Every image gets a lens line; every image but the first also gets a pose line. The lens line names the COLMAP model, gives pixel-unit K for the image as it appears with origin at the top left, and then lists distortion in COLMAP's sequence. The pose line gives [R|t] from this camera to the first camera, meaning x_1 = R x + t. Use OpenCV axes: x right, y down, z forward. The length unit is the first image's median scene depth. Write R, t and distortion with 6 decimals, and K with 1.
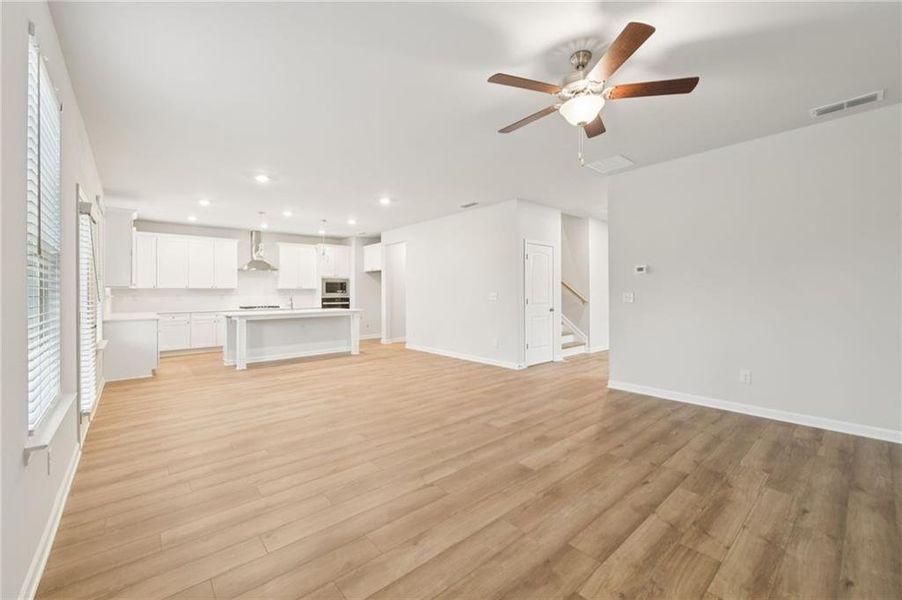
lens RADIAL K [[363.1, 0, 447.7], [0, 363.1, 296.3], [0, 0, 1]] dist [-0.002519, -0.000466]
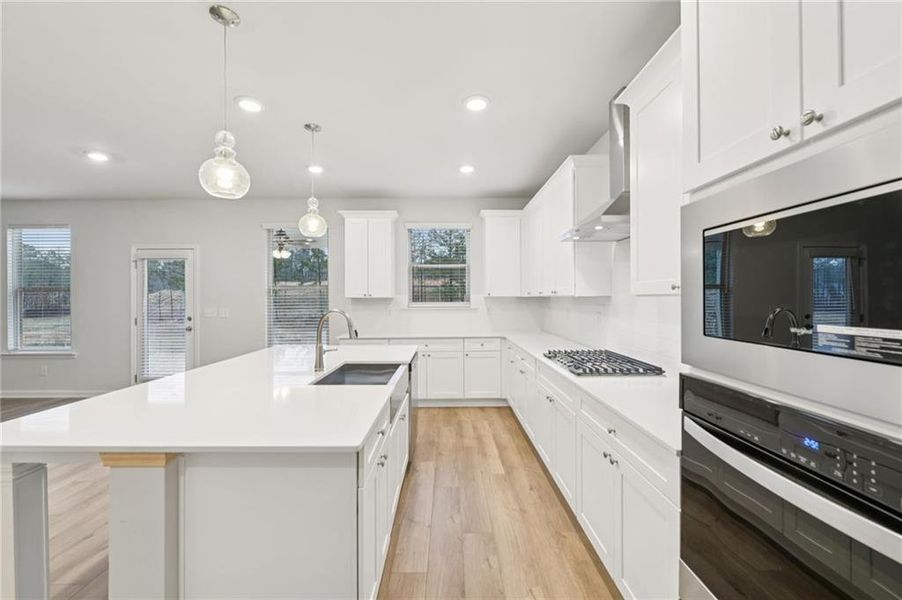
lens RADIAL K [[363.1, 0, 447.7], [0, 363.1, 296.3], [0, 0, 1]] dist [-0.002519, -0.000466]
pose [[-0.645941, 0.008631, -0.763339, -0.256211], [0.001884, 0.999951, 0.009712, -0.027571], [0.763385, 0.004836, -0.645926, 1.264645]]
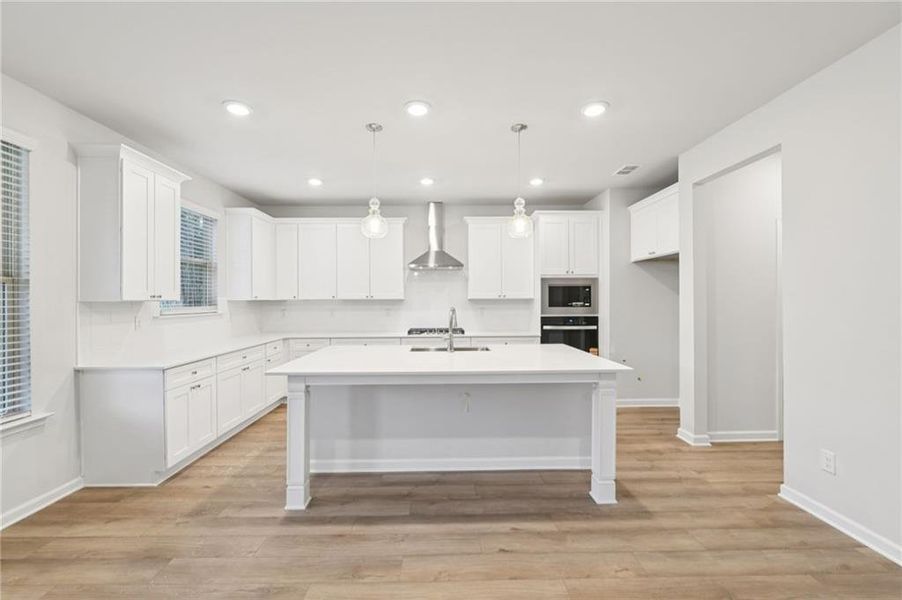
lens RADIAL K [[363.8, 0, 445.3], [0, 363.8, 298.3], [0, 0, 1]] dist [-0.002855, -0.000287]
pose [[0.768648, 0.000734, -0.639672, -0.152772], [-0.006650, 0.999954, -0.006843, -0.021297], [0.639638, 0.009513, 0.768618, 0.646032]]
